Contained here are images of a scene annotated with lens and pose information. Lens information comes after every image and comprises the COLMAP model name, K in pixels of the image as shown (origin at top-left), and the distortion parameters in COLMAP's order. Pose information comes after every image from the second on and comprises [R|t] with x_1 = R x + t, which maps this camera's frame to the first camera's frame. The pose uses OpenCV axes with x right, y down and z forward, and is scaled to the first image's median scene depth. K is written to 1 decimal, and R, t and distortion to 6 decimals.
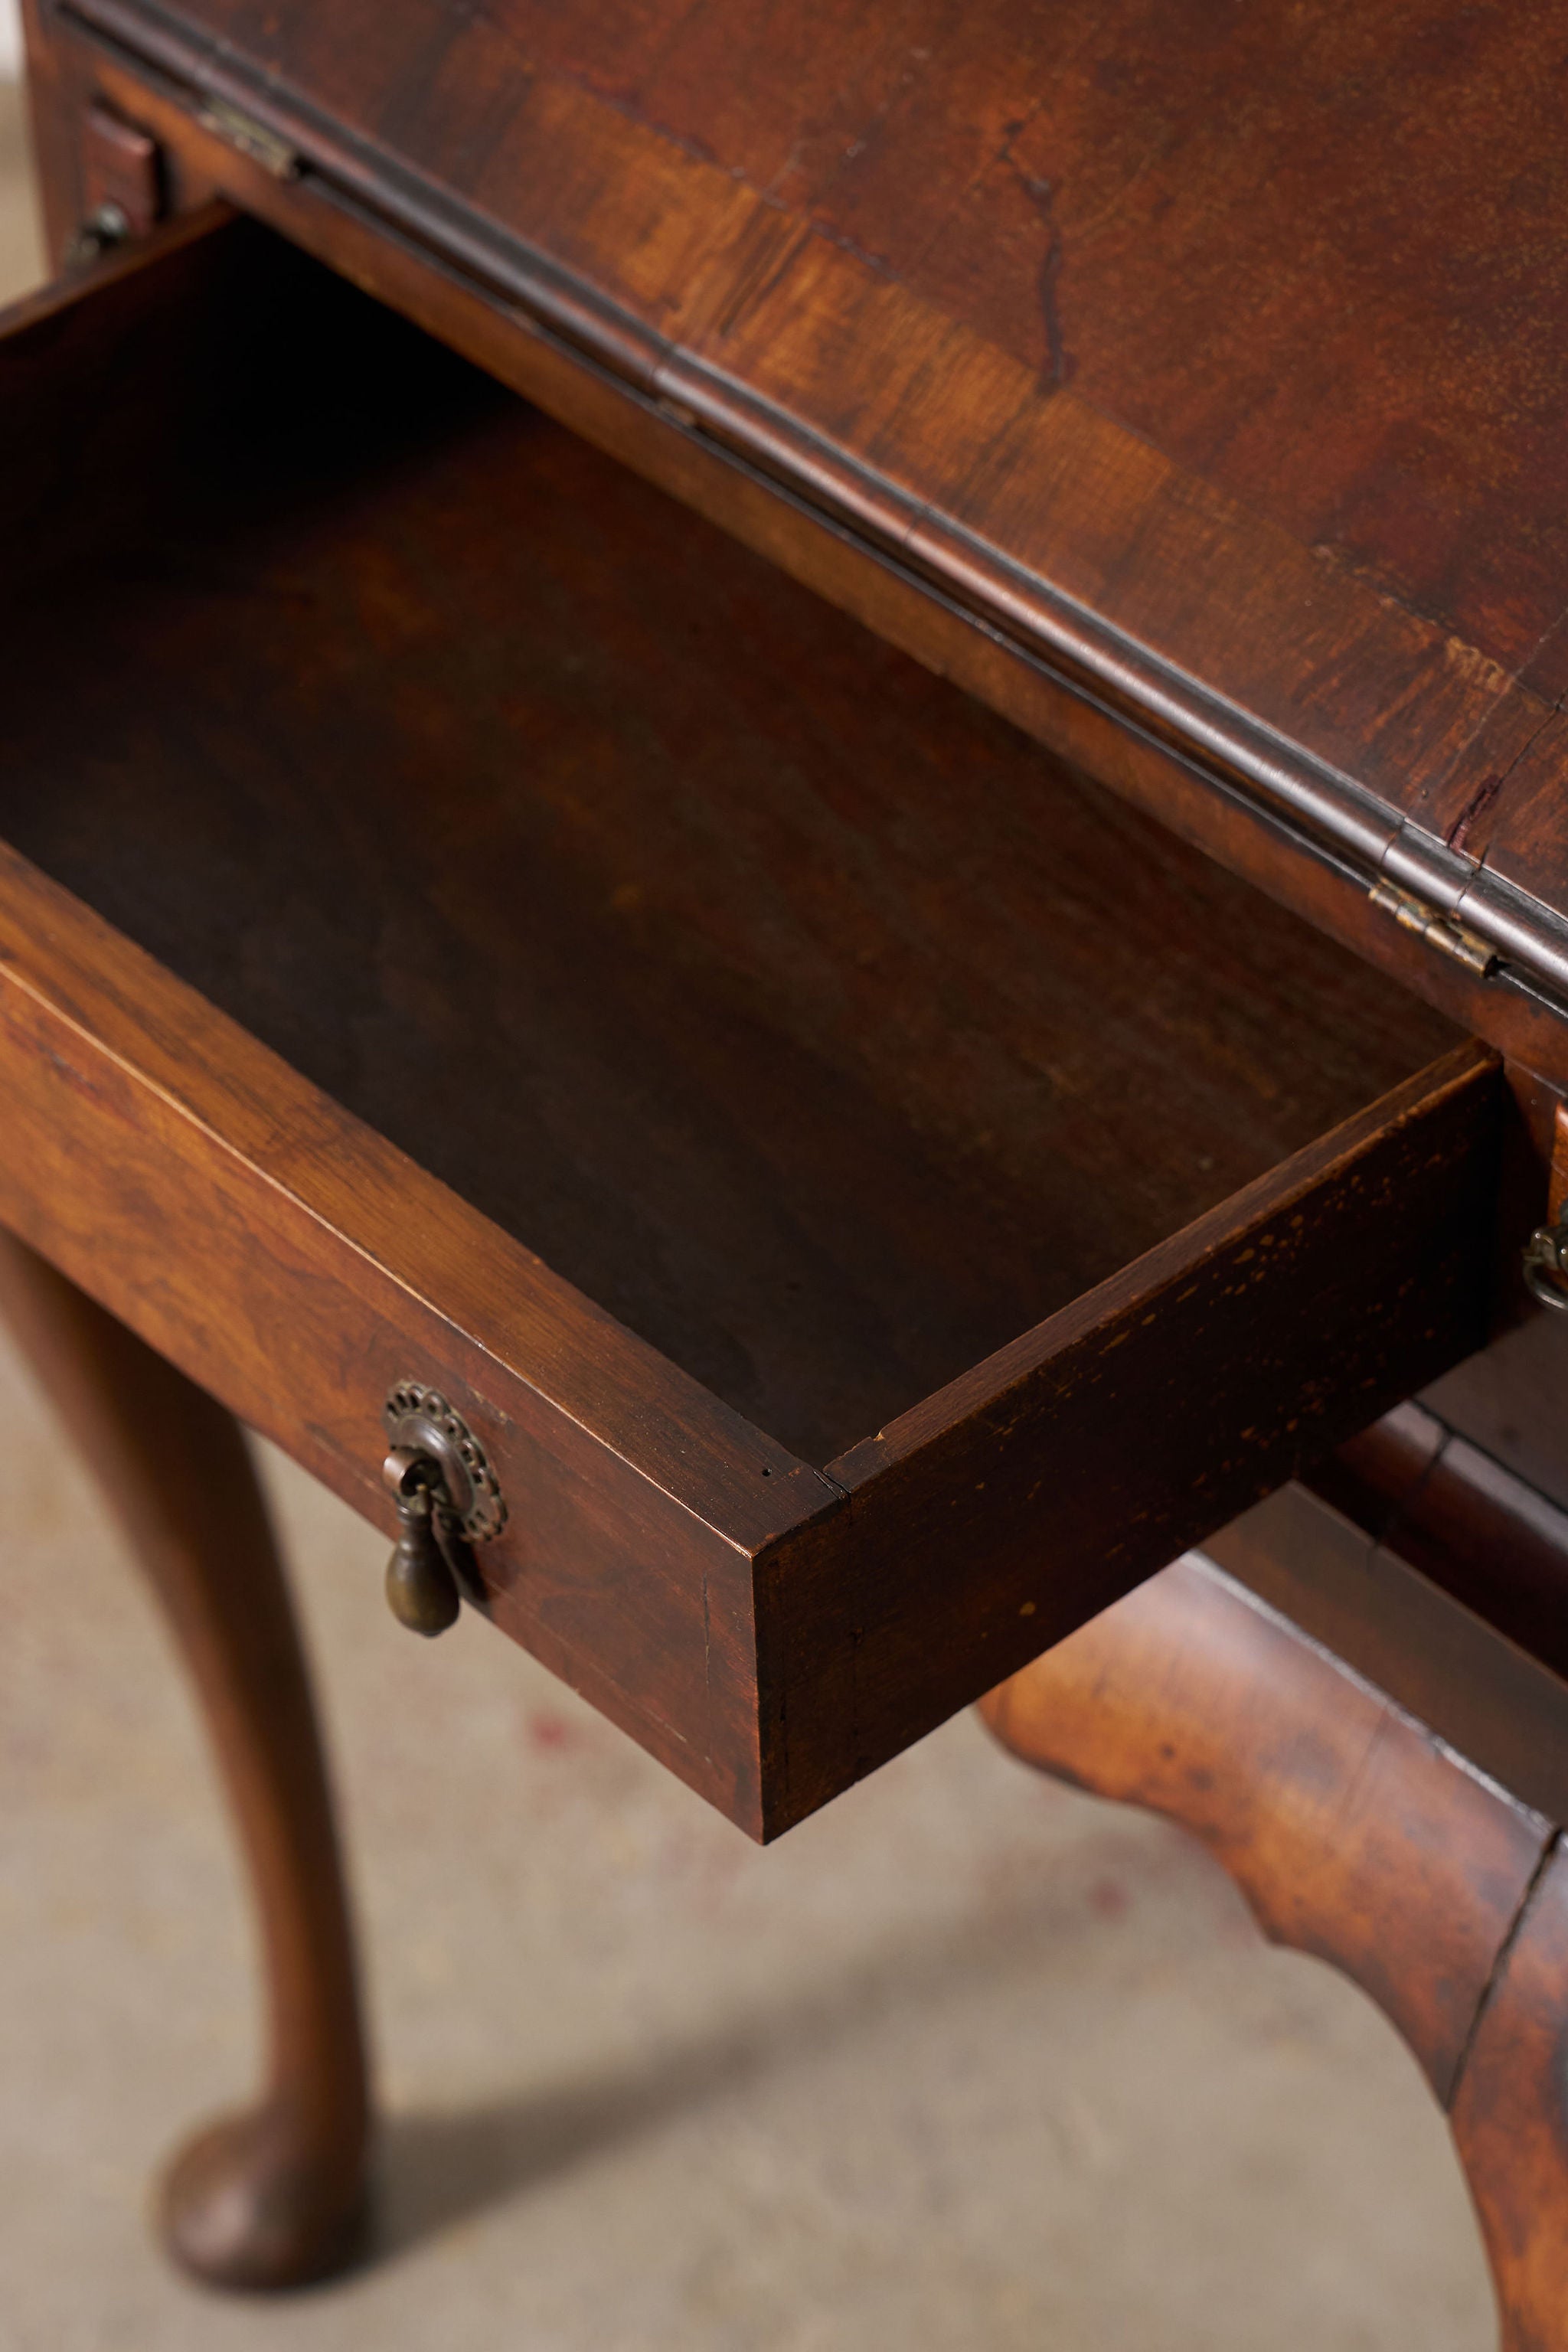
lens RADIAL K [[6825.1, 0, 790.7], [0, 6825.1, 1190.4], [0, 0, 1]] dist [-0.034653, 0.000000]
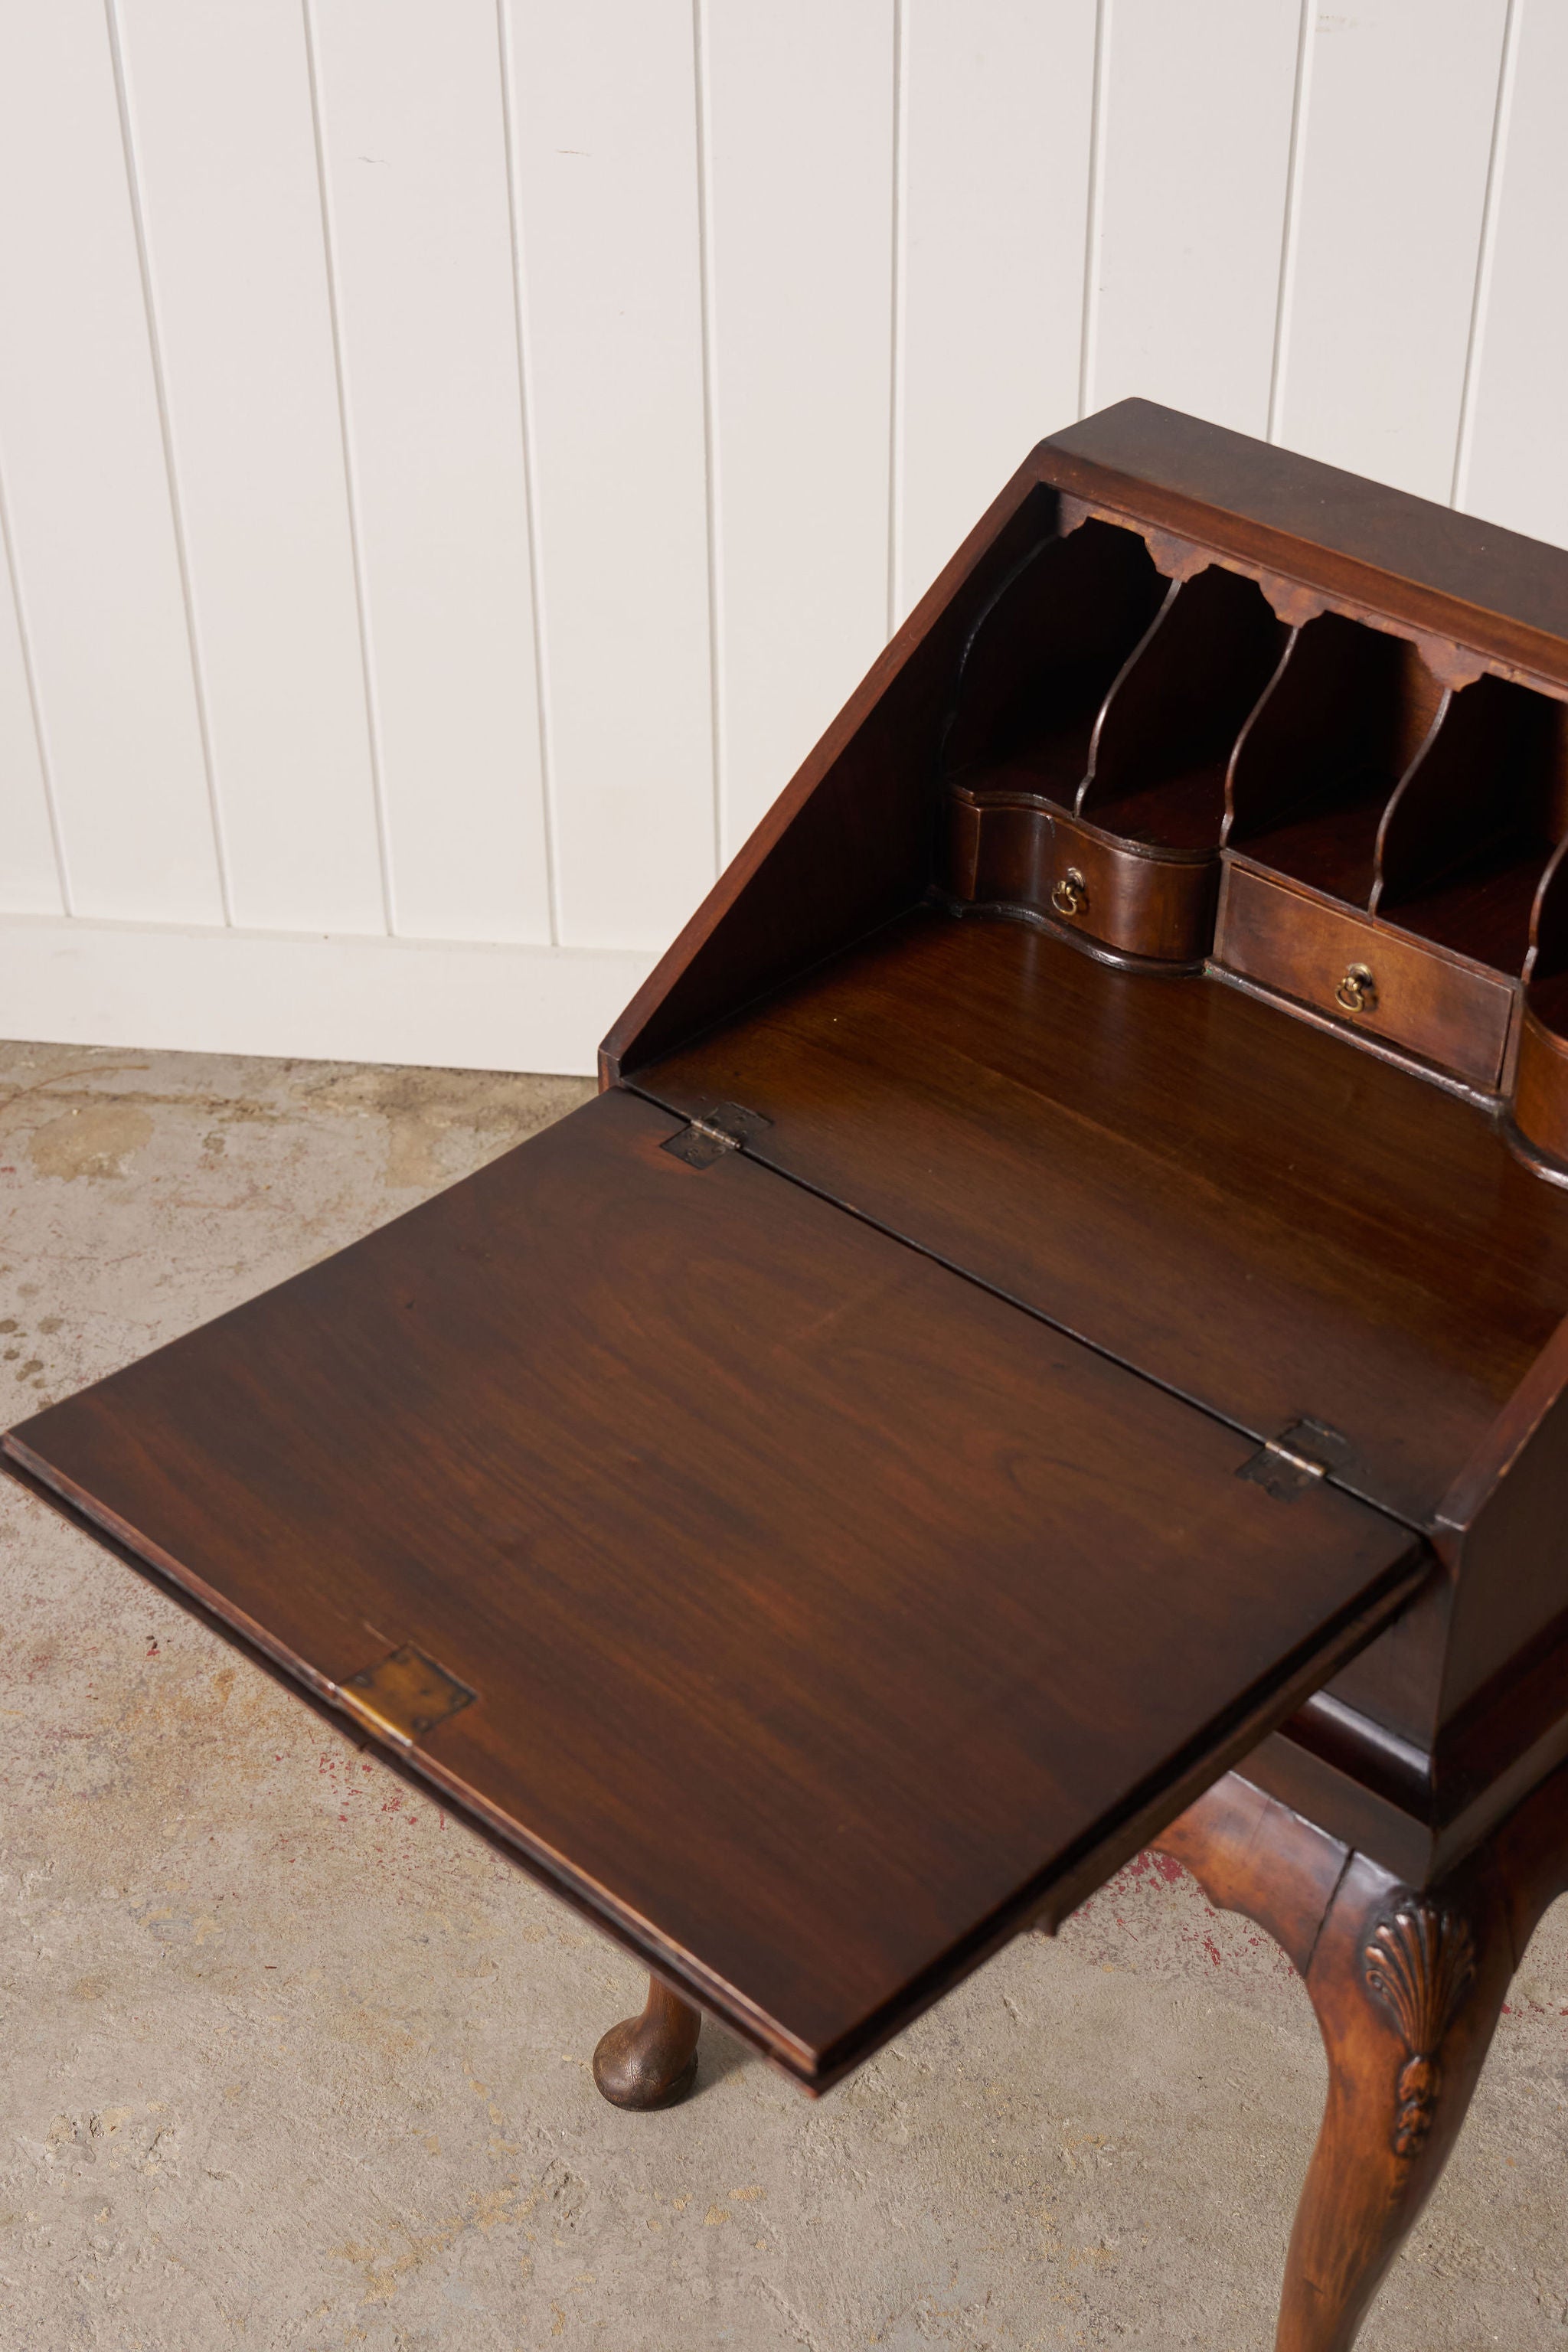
lens RADIAL K [[3403.6, 0, 797.2], [0, 3403.6, 1178.0], [0, 0, 1]] dist [-0.006296, 0.000000]
pose [[0.996575, -0.038568, 0.073150, -0.147962], [0.046461, 0.992904, -0.109469, -0.013633], [-0.068409, 0.112492, 0.991295, -0.144398]]
